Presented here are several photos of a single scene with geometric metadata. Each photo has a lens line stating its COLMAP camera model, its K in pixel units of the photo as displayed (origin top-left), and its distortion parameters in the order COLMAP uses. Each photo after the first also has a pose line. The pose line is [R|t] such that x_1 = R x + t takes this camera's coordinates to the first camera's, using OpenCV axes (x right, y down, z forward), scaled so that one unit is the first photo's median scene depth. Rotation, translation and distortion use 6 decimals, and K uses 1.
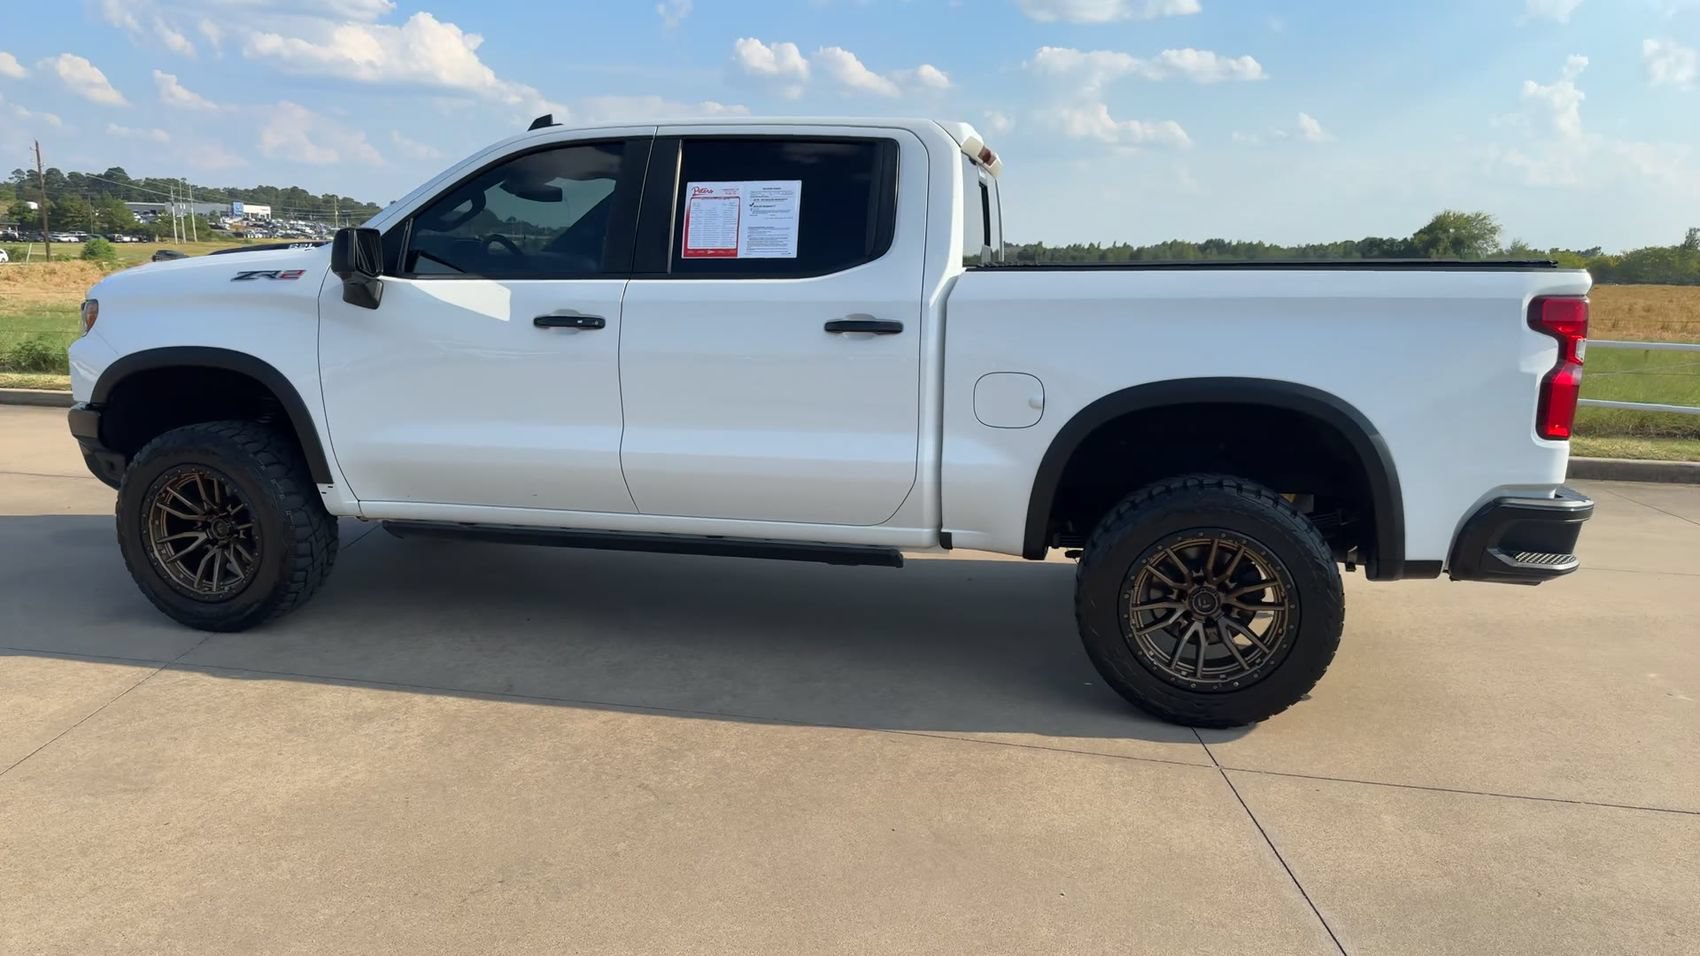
lens RADIAL K [[1179.9, 0, 848.8], [0, 1179.9, 486.2], [0, 0, 1]] dist [0.035582, -0.034230]
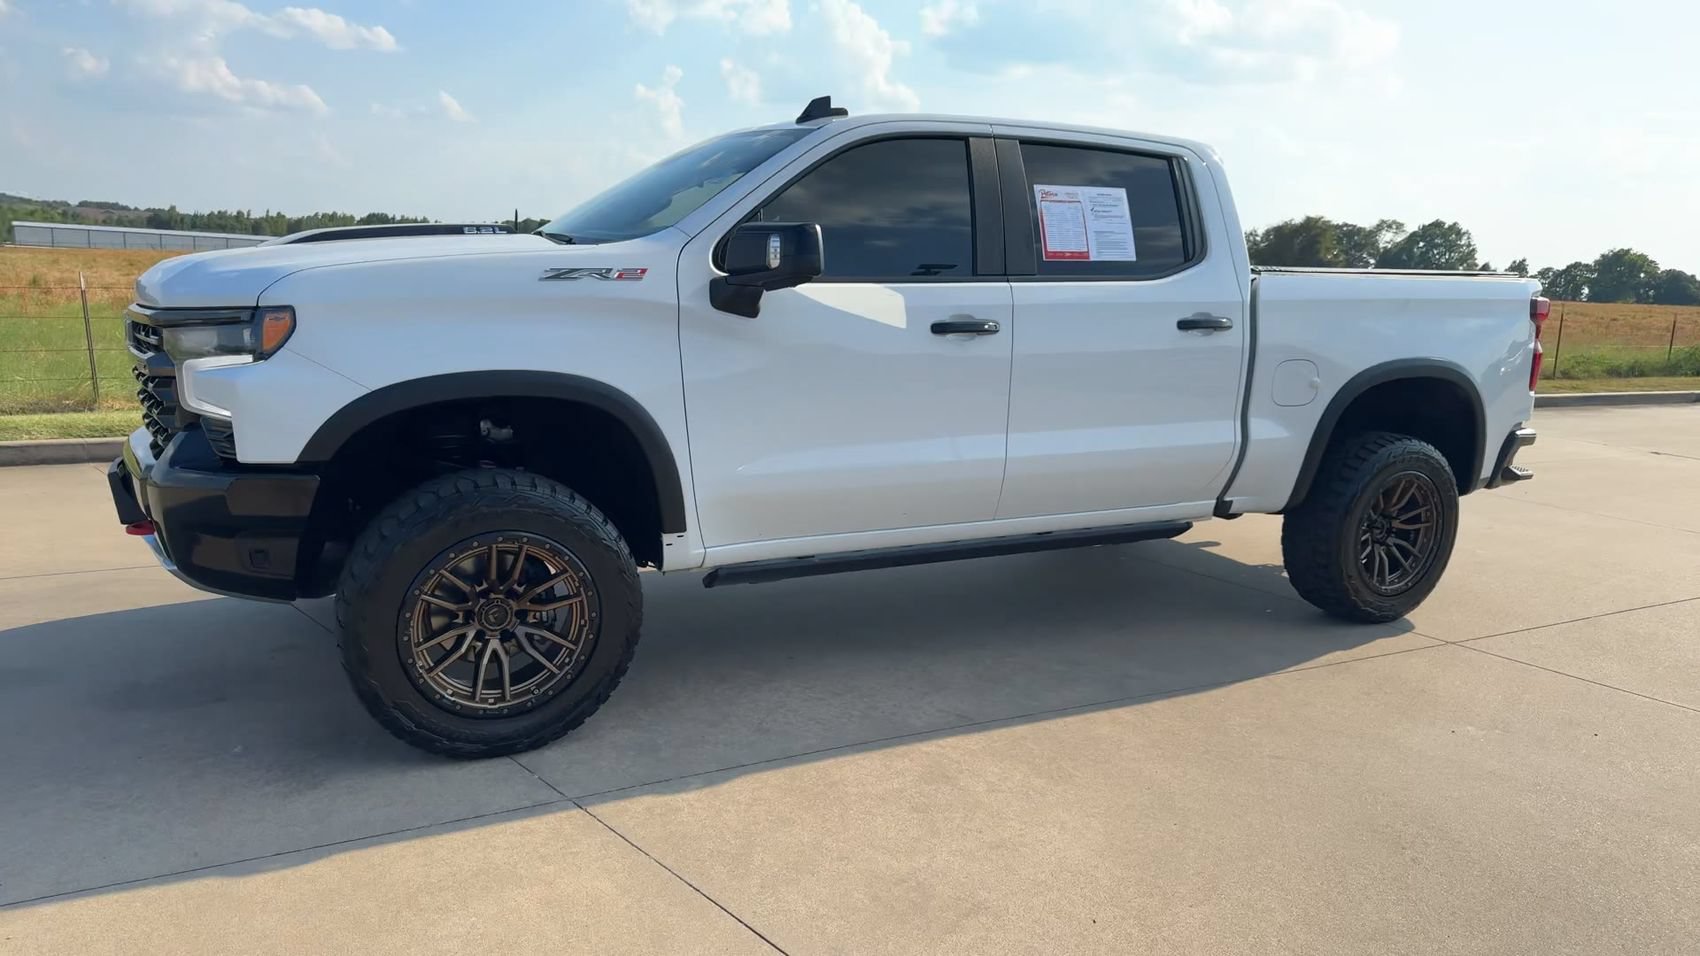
lens RADIAL K [[1179.9, 0, 848.8], [0, 1179.9, 486.2], [0, 0, 1]] dist [0.035582, -0.034230]
pose [[0.773455, -0.107019, 0.624751, -0.850970], [0.095132, 0.994079, 0.052508, -0.065298], [-0.626671, 0.018821, 0.779057, 0.301173]]
